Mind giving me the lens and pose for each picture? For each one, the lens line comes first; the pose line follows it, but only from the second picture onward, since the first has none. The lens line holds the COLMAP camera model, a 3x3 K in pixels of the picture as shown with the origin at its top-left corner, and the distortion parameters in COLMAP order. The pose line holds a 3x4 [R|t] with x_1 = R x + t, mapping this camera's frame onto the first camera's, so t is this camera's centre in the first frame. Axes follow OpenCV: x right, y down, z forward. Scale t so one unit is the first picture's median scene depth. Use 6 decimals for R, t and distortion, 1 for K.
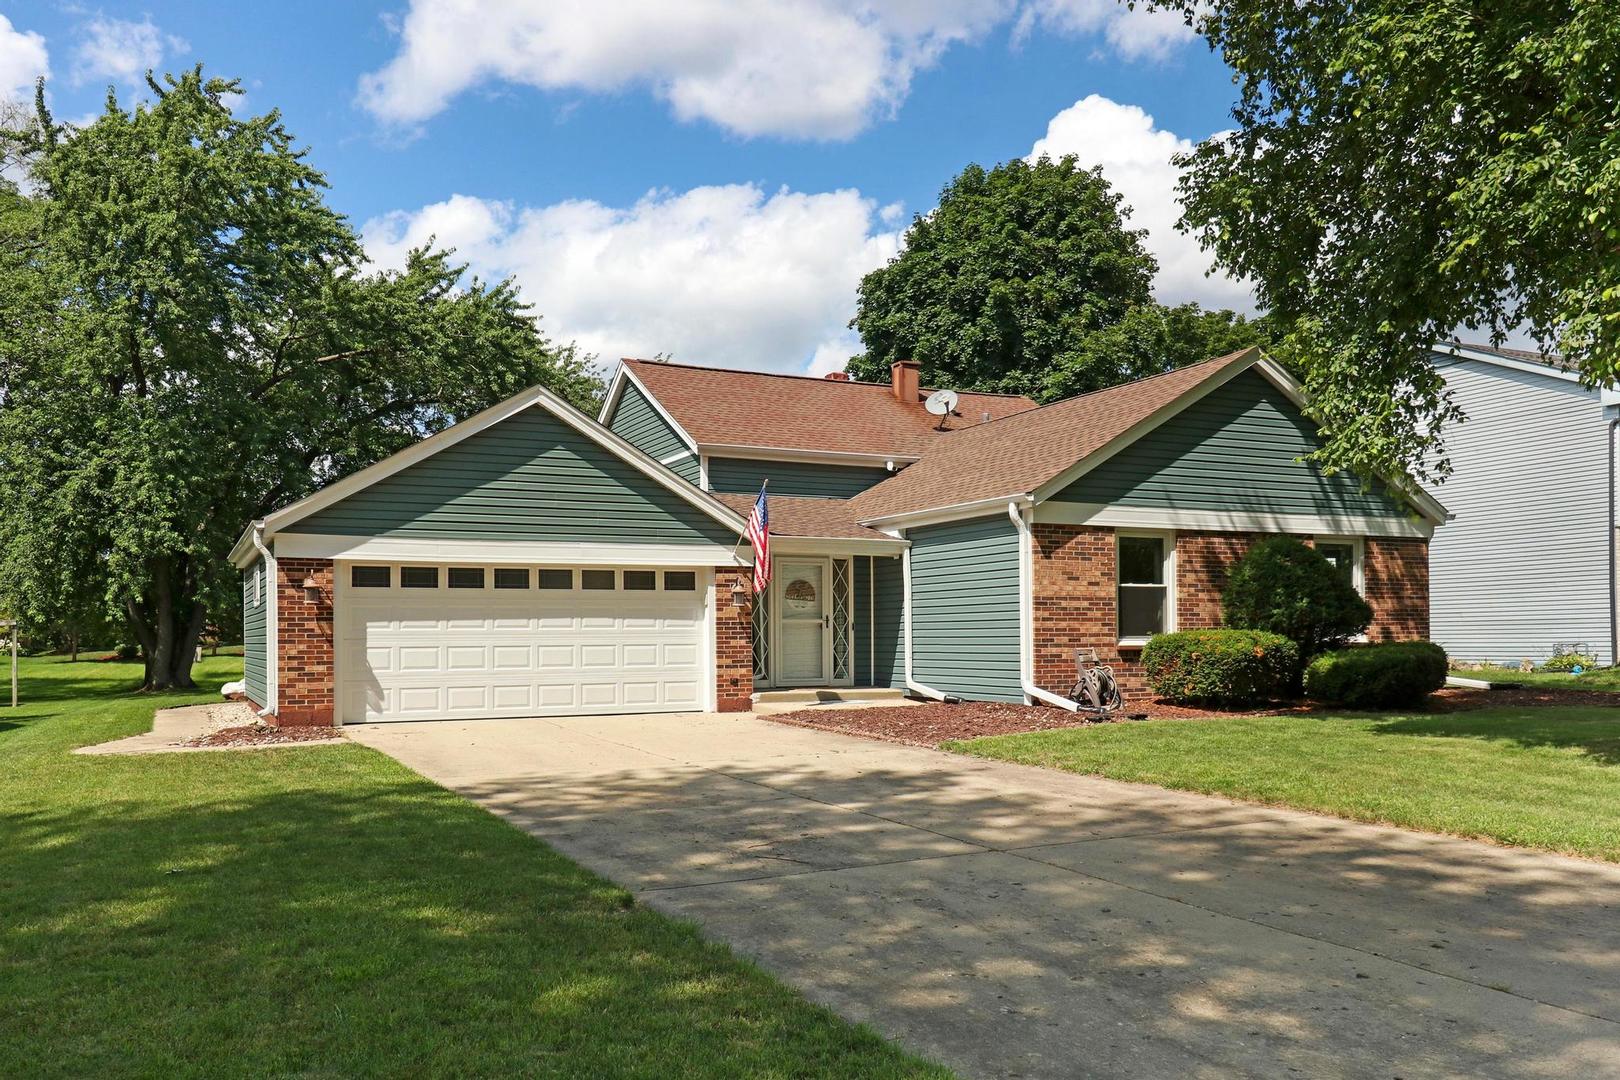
lens RADIAL K [[1292.2, 0, 810.0], [0, 1292.2, 540.0], [0, 0, 1]] dist [0.009768, 0.001963]
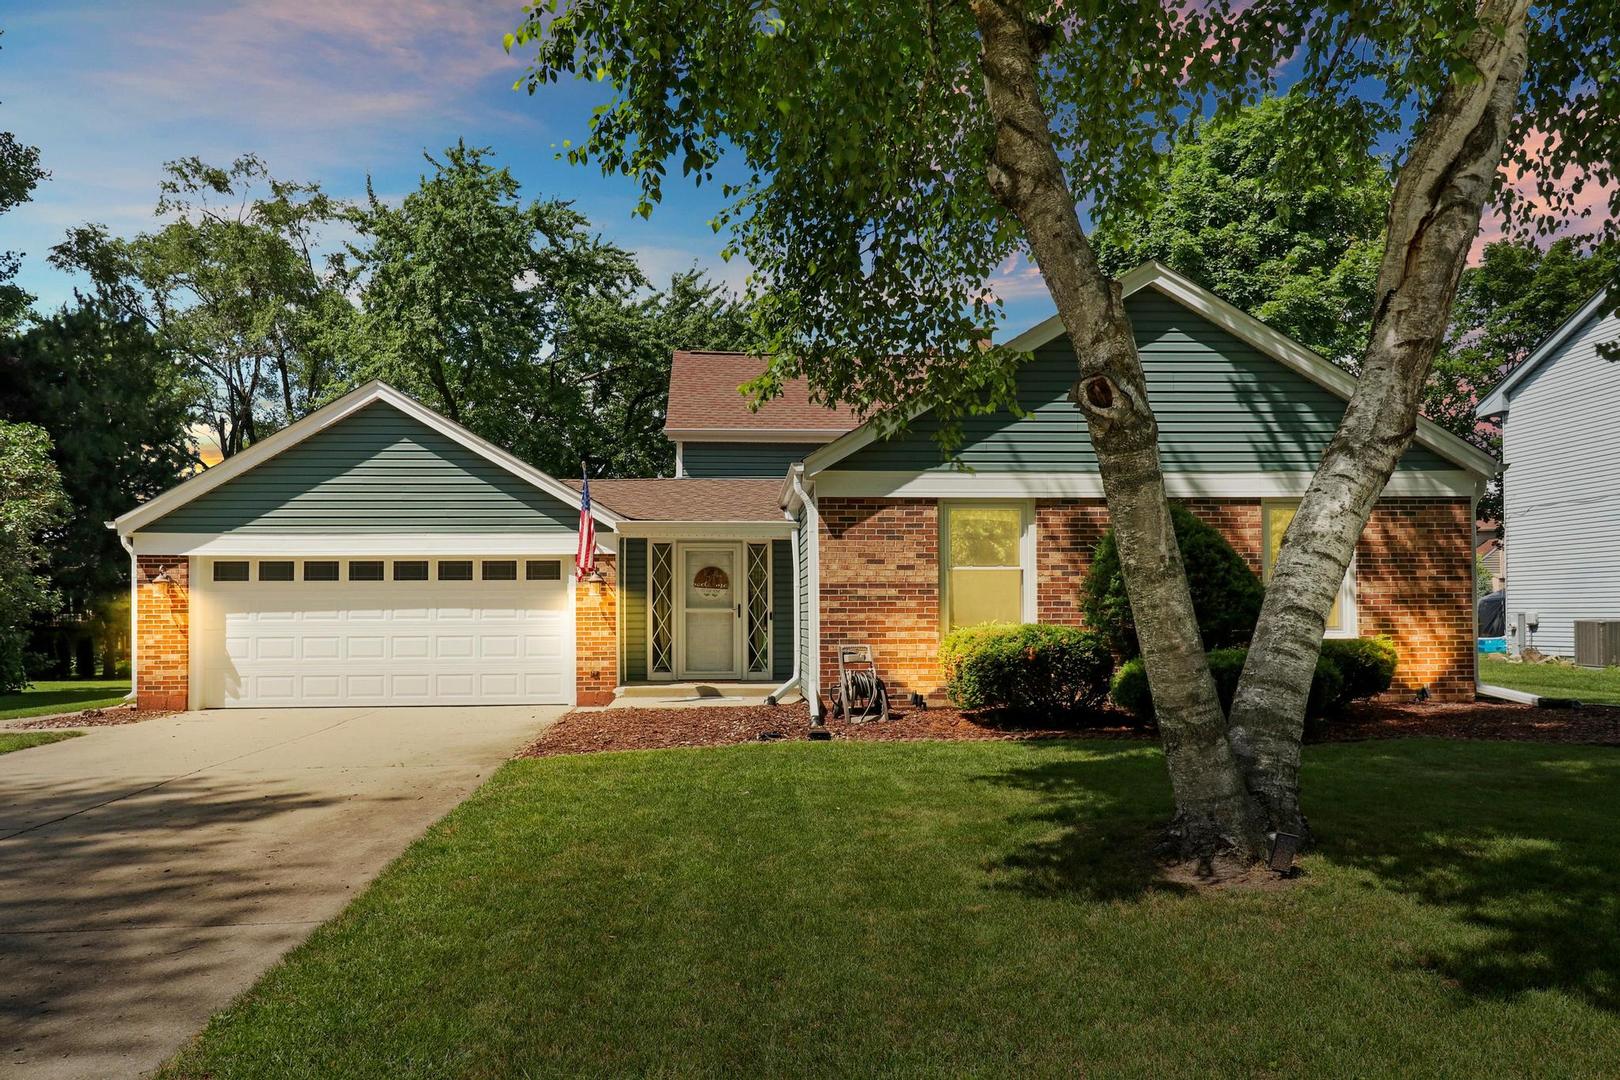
lens RADIAL K [[1162.0, 0, 810.0], [0, 1162.0, 540.0], [0, 0, 1]] dist [0.004899, 0.000994]
pose [[0.921593, -0.023964, -0.387418, 0.448411], [0.027954, 0.999598, 0.004667, 0.010867], [0.387150, -0.015131, 0.921892, 0.283793]]
